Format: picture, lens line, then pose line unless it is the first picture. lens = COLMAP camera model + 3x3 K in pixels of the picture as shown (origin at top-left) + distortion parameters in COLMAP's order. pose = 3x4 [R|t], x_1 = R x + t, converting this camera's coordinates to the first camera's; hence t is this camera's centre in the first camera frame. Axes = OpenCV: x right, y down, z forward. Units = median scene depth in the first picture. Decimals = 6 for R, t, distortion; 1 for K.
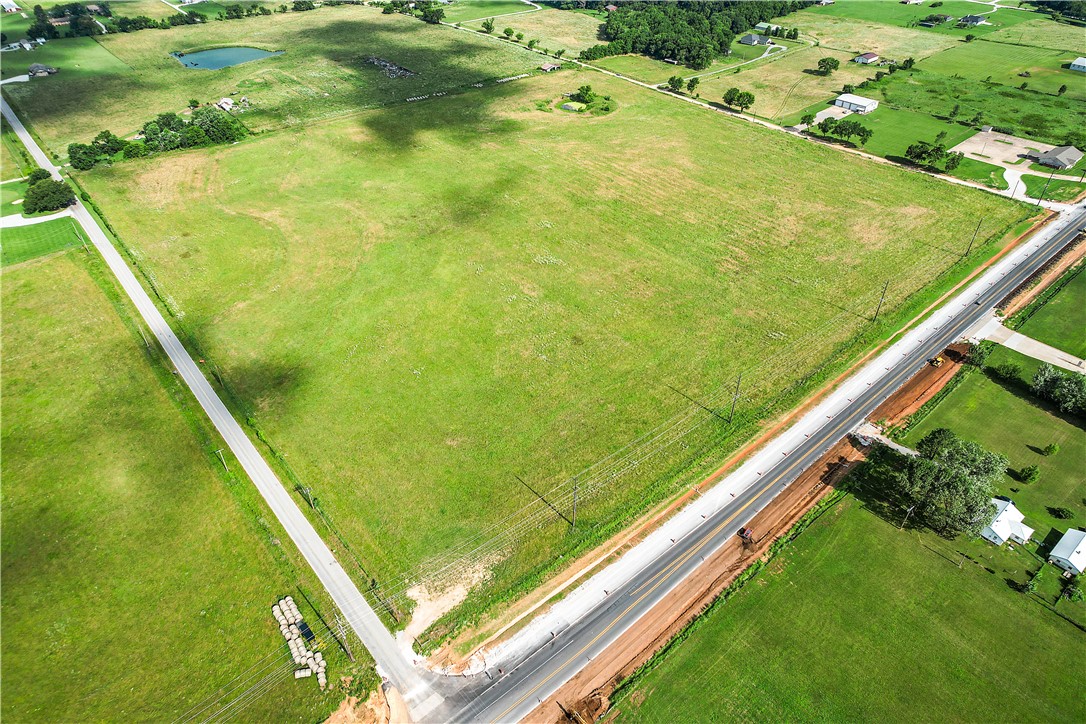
lens RADIAL K [[696.6, 0, 540.4], [0, 696.6, 363.6], [0, 0, 1]] dist [-0.083945, 0.079257]
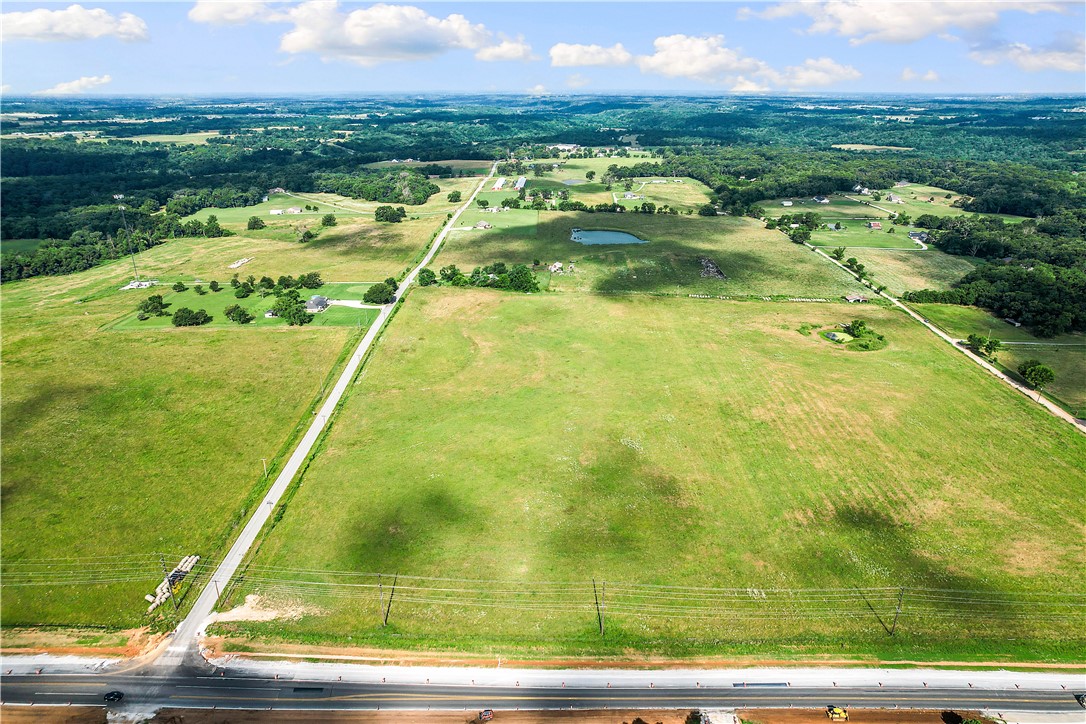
lens RADIAL K [[696.6, 0, 540.4], [0, 696.6, 363.6], [0, 0, 1]] dist [-0.083945, 0.079257]
pose [[0.757082, 0.258059, -0.600194, 0.587121], [-0.411526, 0.901887, -0.131322, -0.076774], [0.507418, 0.346417, 0.789001, 0.081274]]
